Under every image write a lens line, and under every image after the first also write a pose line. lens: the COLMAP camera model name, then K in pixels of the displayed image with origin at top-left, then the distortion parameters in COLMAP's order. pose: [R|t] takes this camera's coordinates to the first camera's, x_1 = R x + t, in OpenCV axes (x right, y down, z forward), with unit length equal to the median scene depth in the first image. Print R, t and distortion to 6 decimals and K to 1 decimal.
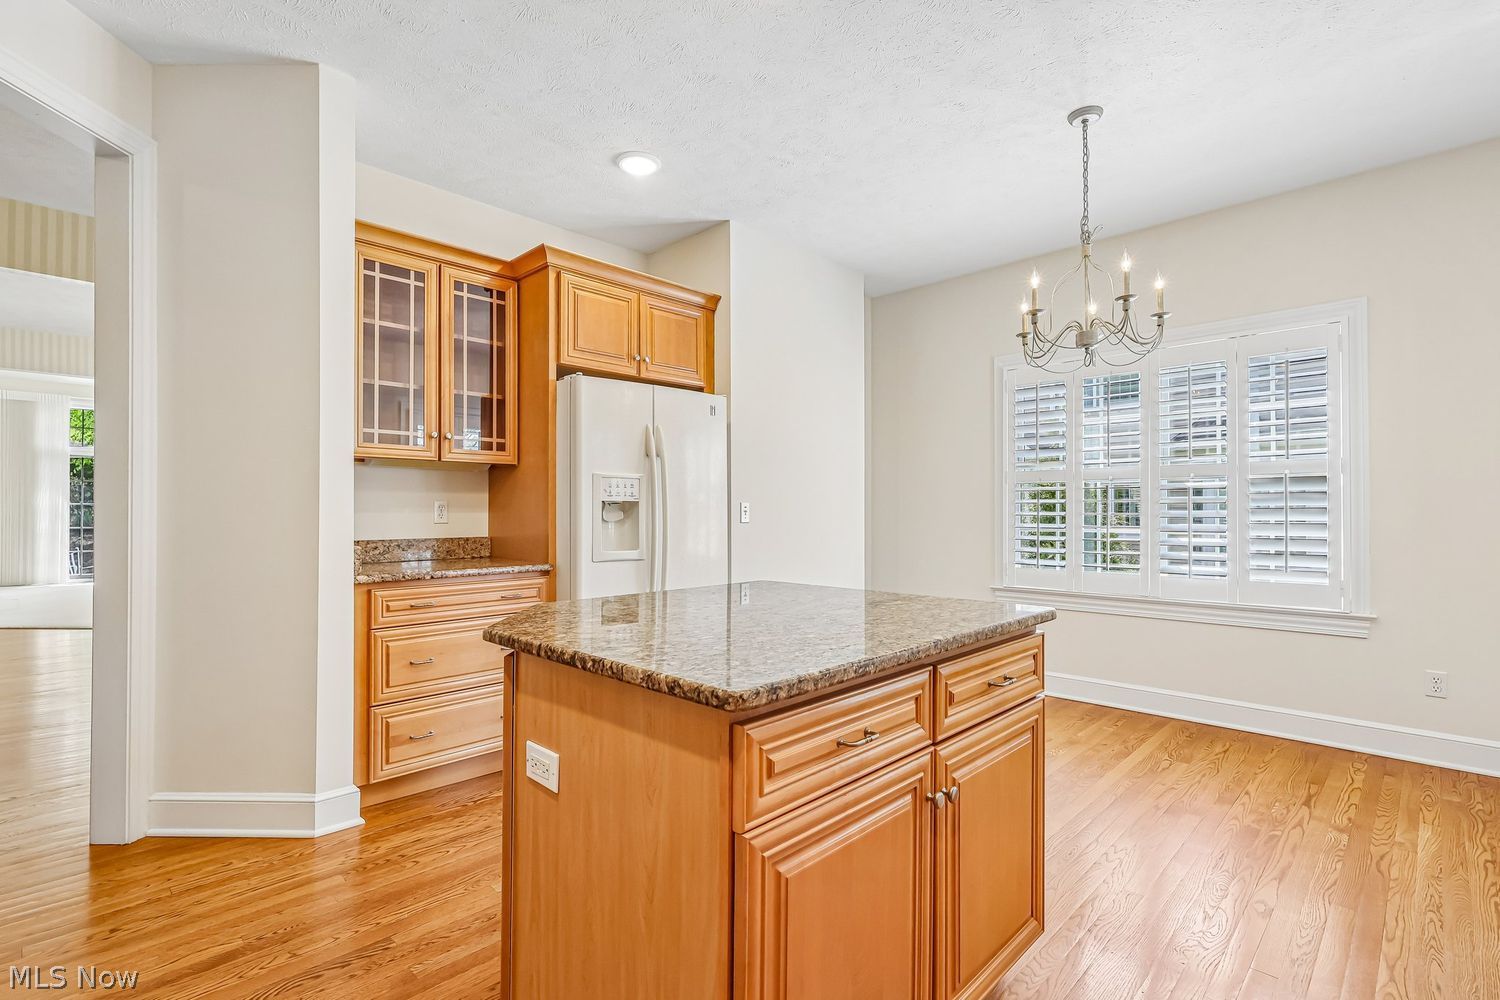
lens RADIAL K [[699.5, 0, 729.9], [0, 699.5, 509.0], [0, 0, 1]] dist [-0.016229, -0.000104]
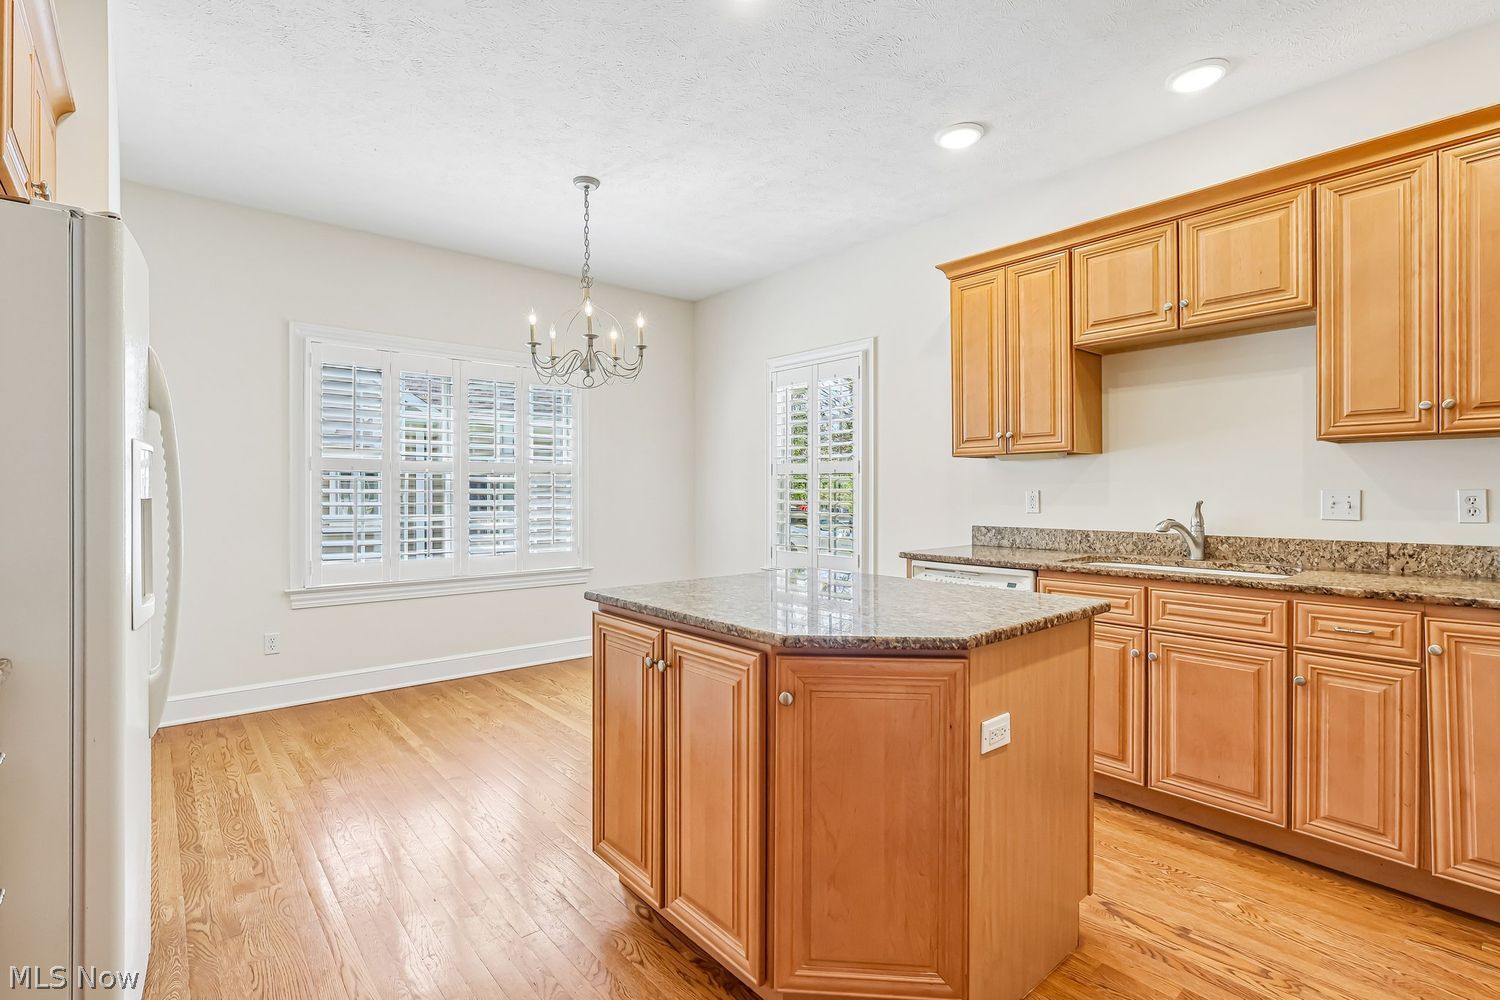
lens RADIAL K [[697.4, 0, 733.5], [0, 697.4, 494.5], [0, 0, 1]] dist [-0.001485, 0.000024]
pose [[0.080216, -0.002290, 0.996775, -0.590296], [-0.004989, 0.999984, 0.002698, -0.015261], [-0.996765, -0.005190, 0.080203, 0.537399]]
